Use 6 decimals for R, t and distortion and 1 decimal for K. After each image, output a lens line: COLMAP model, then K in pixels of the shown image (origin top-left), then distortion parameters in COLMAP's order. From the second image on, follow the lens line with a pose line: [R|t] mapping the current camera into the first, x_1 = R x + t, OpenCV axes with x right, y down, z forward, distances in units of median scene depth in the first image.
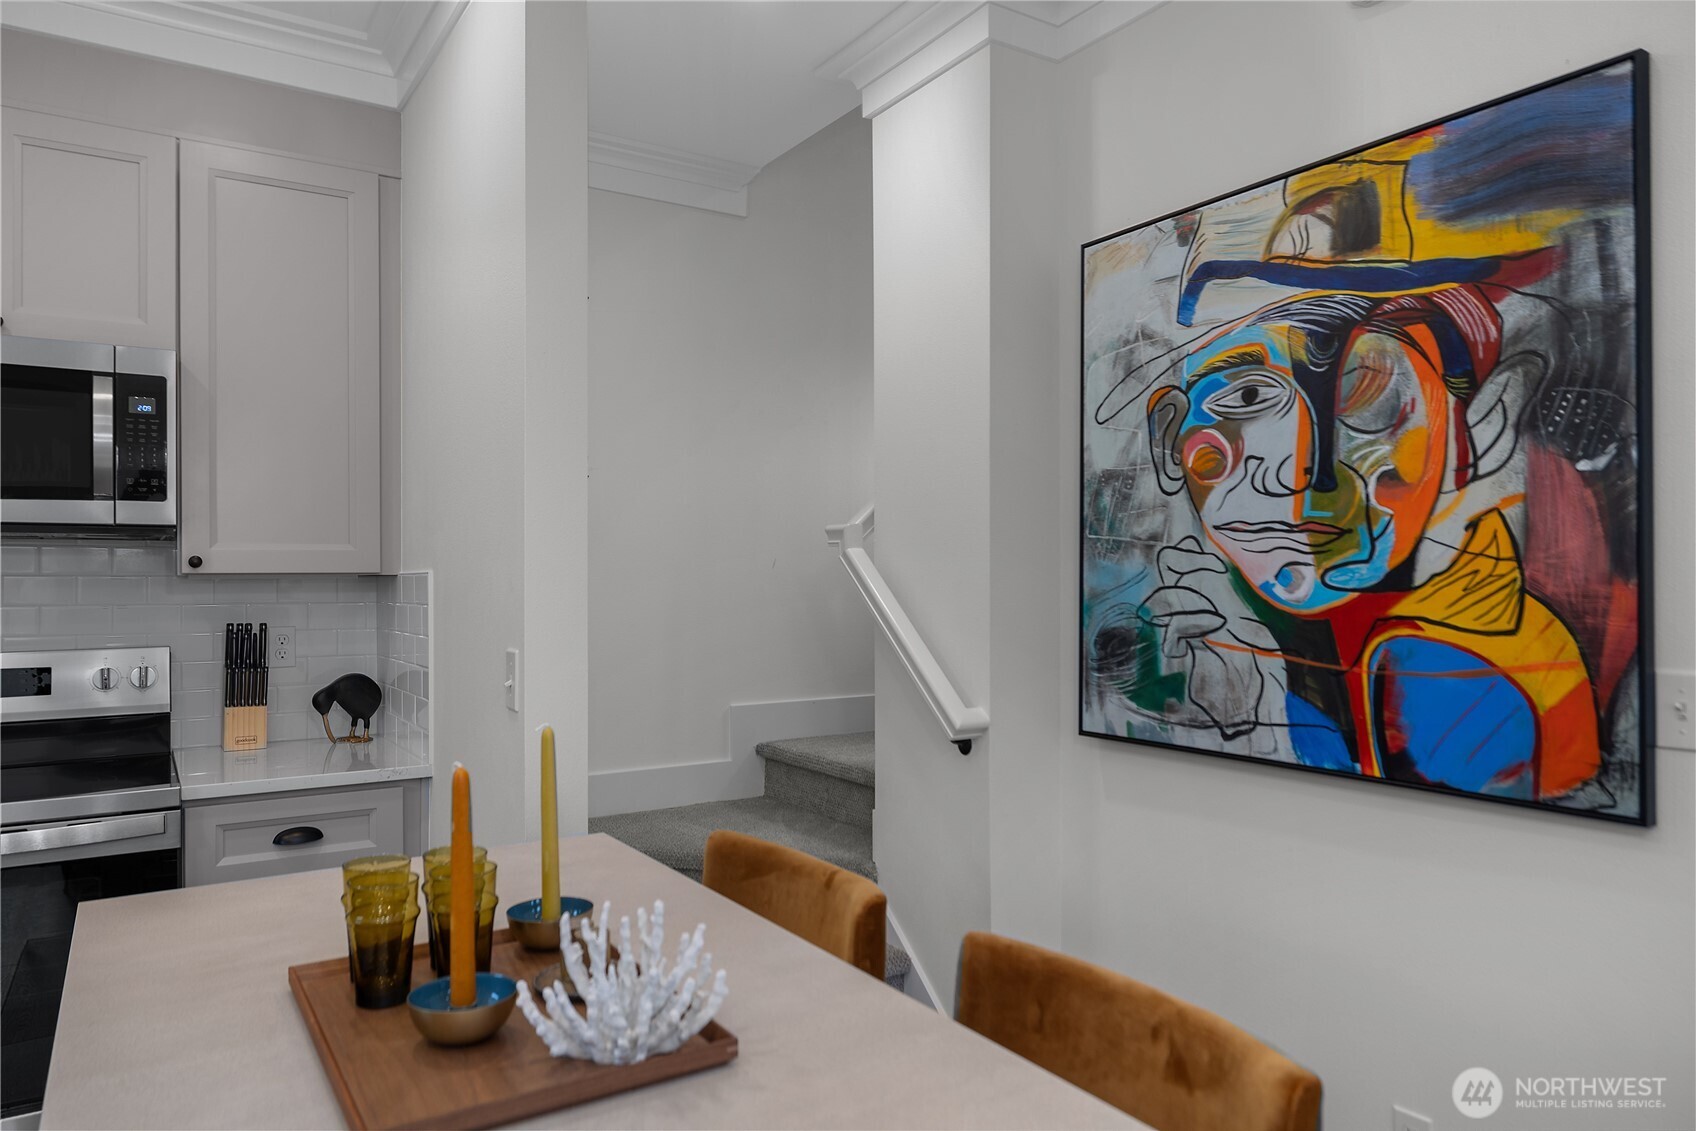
lens RADIAL K [[1070.1, 0, 750.8], [0, 1070.1, 573.9], [0, 0, 1]] dist [-0.002164, -0.000487]
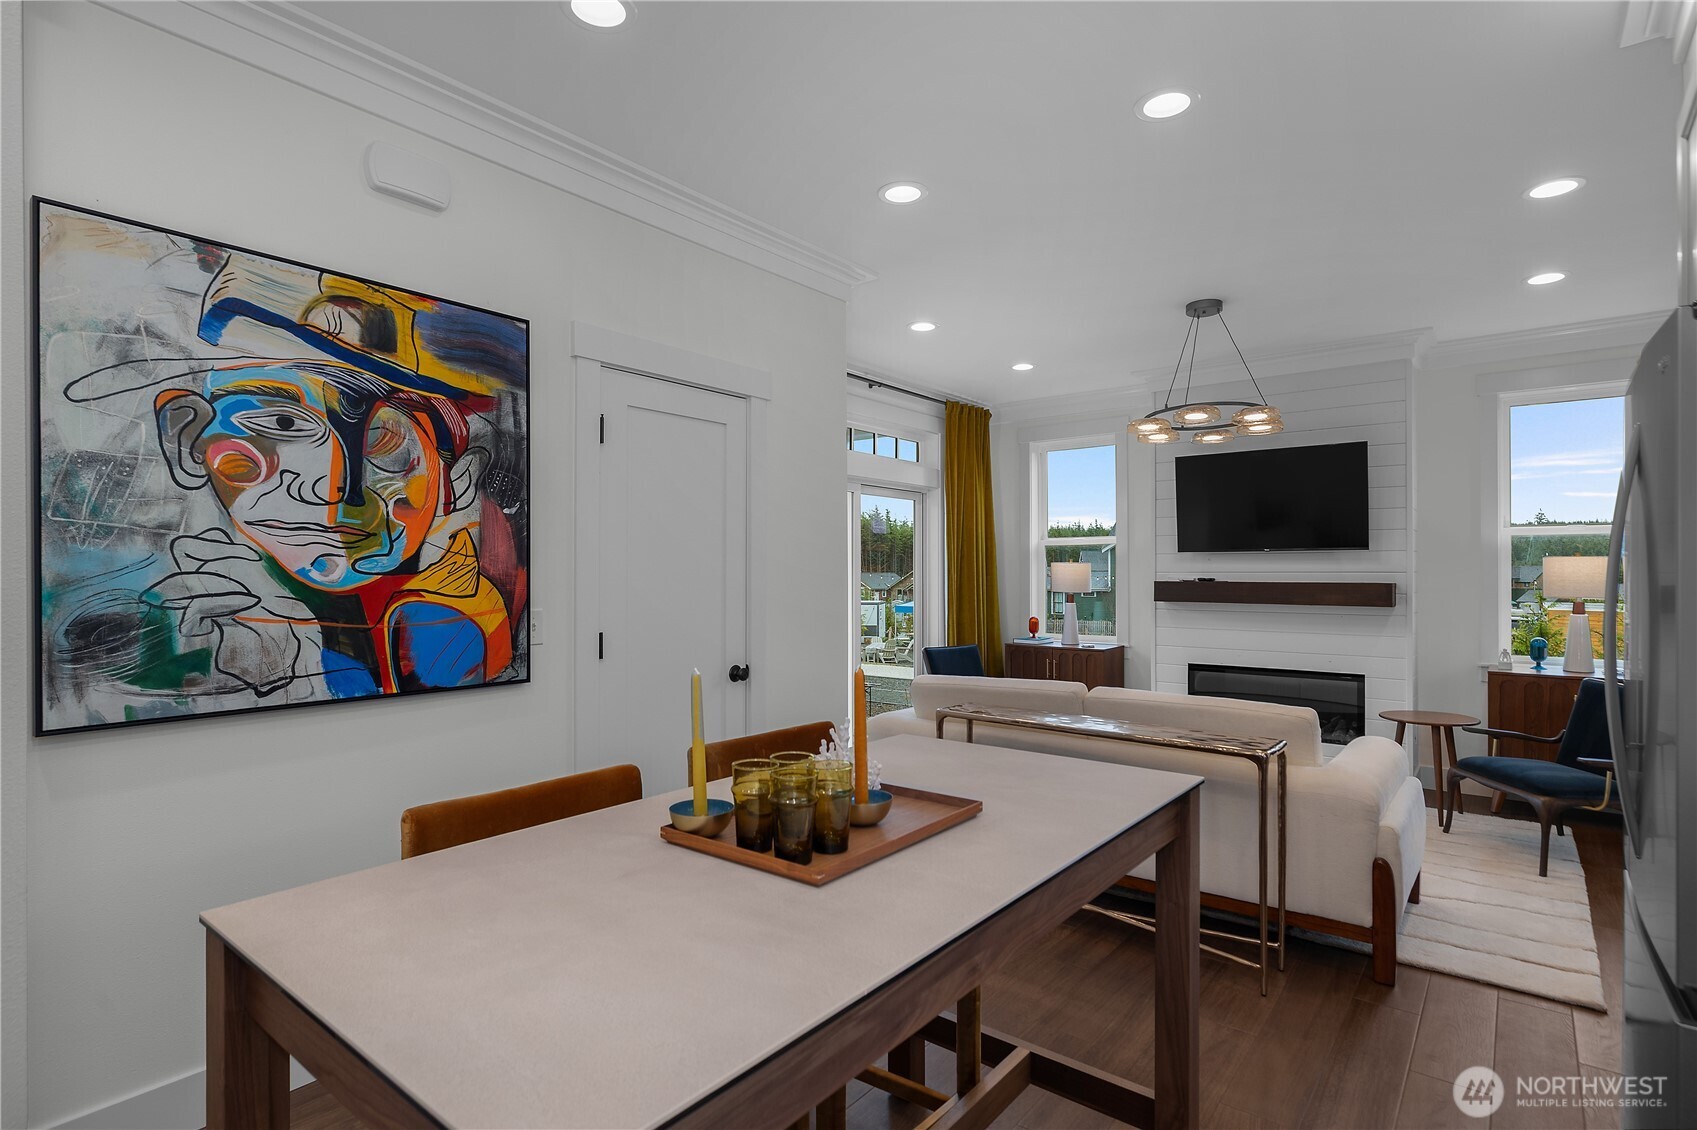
lens RADIAL K [[850.4, 0, 848.5], [0, 850.4, 565.0], [0, 0, 1]] dist [-0.001162, -0.000298]
pose [[-0.352380, 0.010566, 0.935797, -0.769346], [-0.002731, 0.999920, -0.012318, 0.015361], [-0.935853, -0.006896, -0.352323, 0.774005]]
